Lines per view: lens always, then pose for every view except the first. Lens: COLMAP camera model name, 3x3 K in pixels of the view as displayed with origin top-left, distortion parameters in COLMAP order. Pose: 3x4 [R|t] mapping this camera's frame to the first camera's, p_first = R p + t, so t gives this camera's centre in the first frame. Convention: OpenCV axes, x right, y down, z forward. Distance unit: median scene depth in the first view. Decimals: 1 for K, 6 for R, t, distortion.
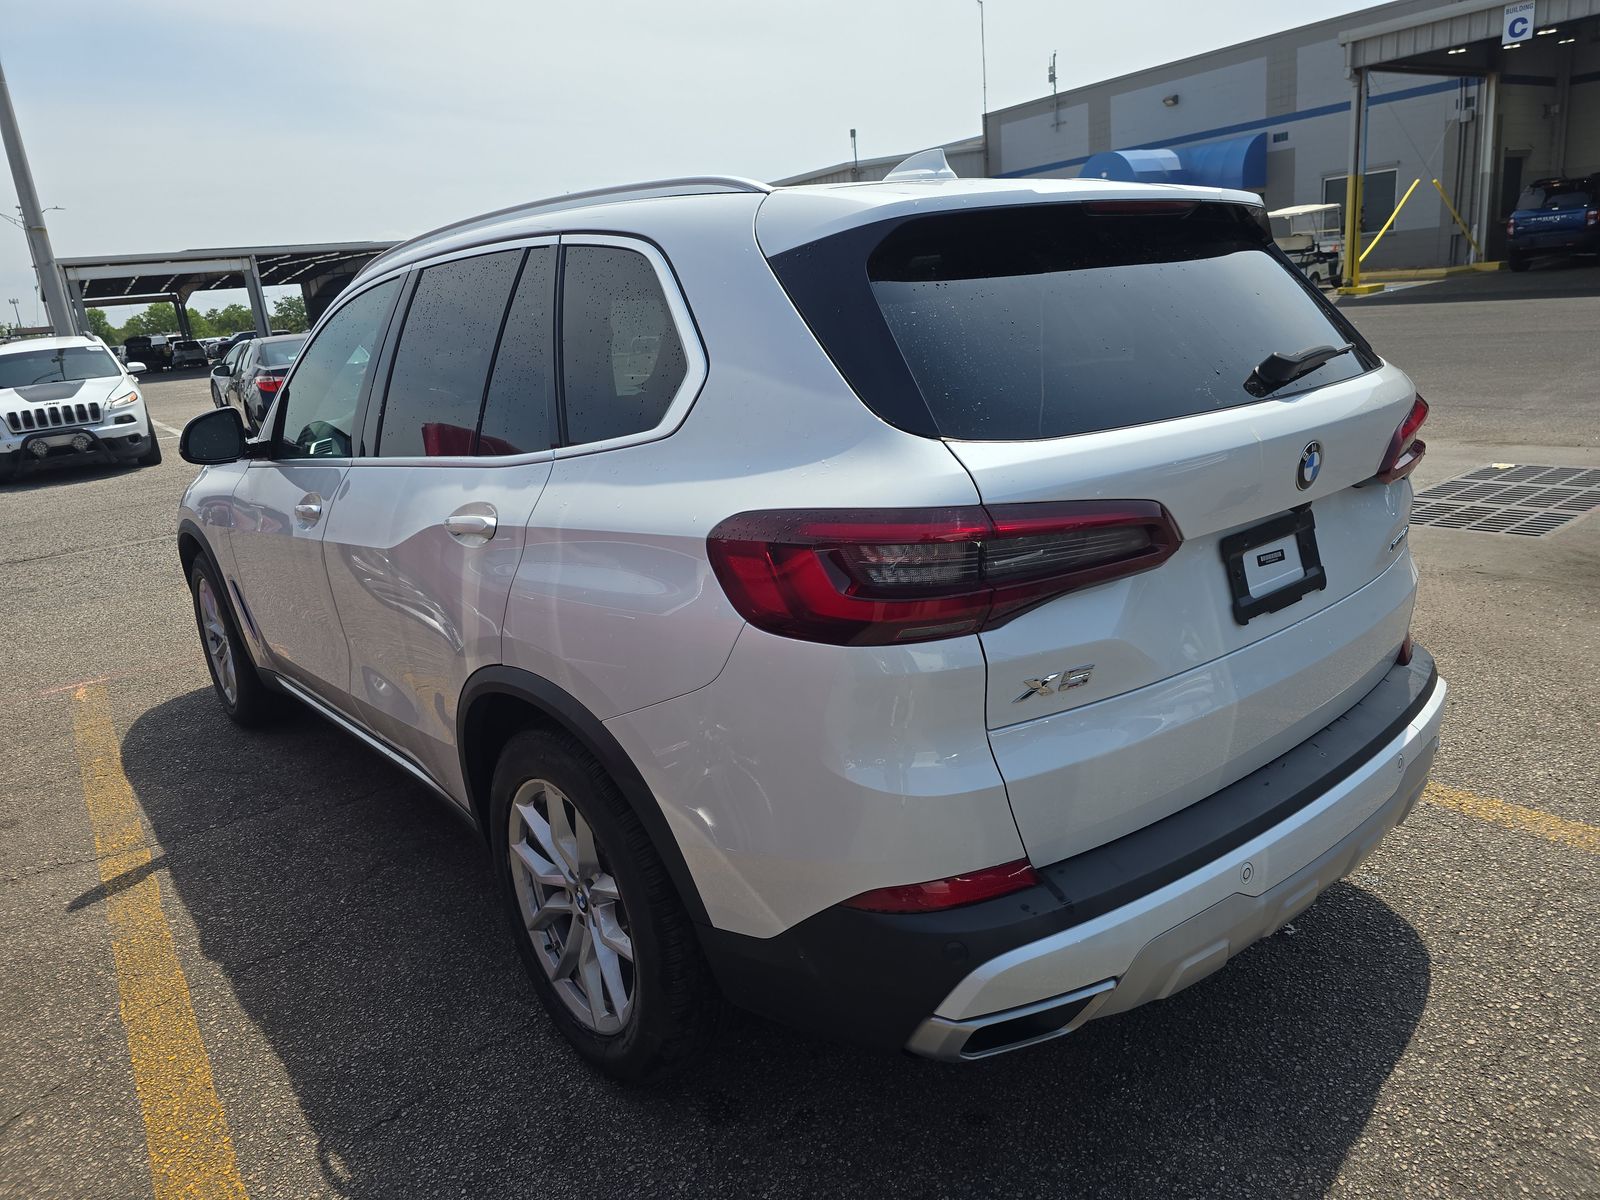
lens RADIAL K [[1081.5, 0, 800.0], [0, 1081.5, 600.0], [0, 0, 1]] dist [0.059863, -0.078261]
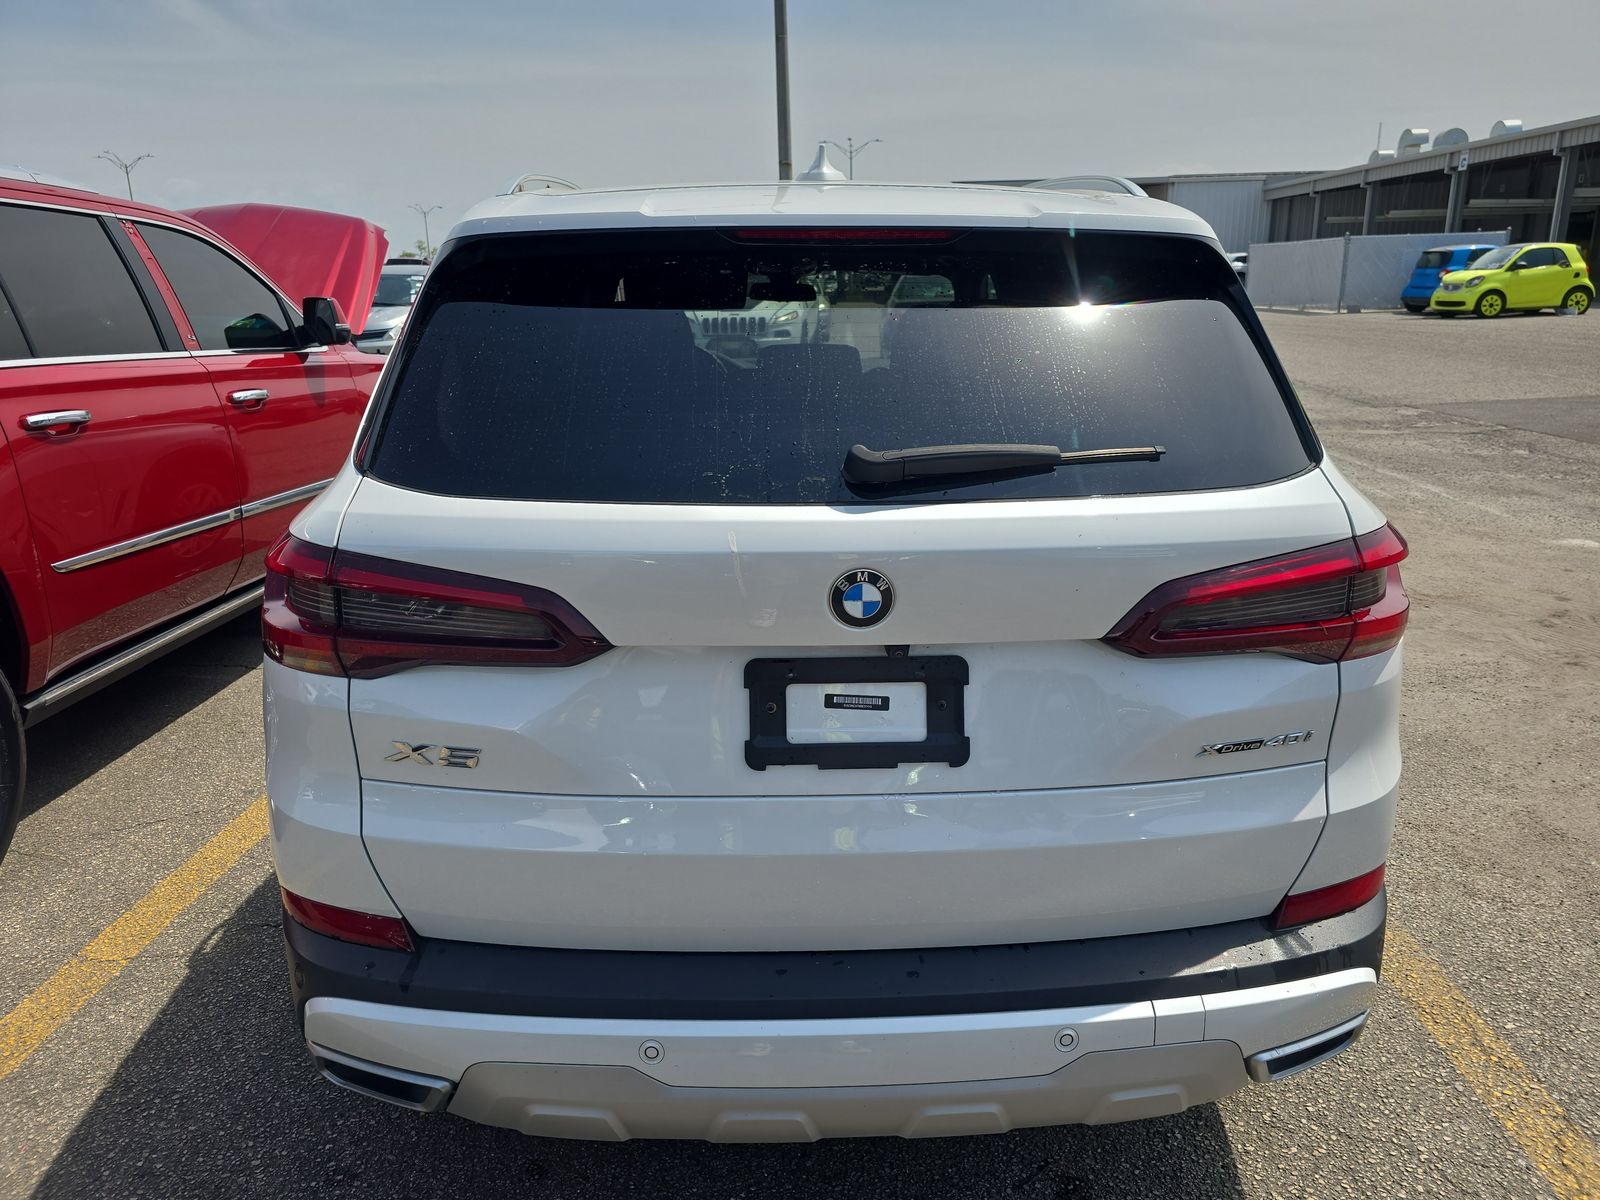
lens RADIAL K [[1076.5, 0, 799.2], [0, 1076.5, 580.4], [0, 0, 1]] dist [0.055307, -0.070968]
pose [[0.796793, 0.235995, -0.556261, 0.798997], [-0.216363, 0.970969, 0.102015, -0.191354], [0.564187, 0.039069, 0.824722, 0.330433]]
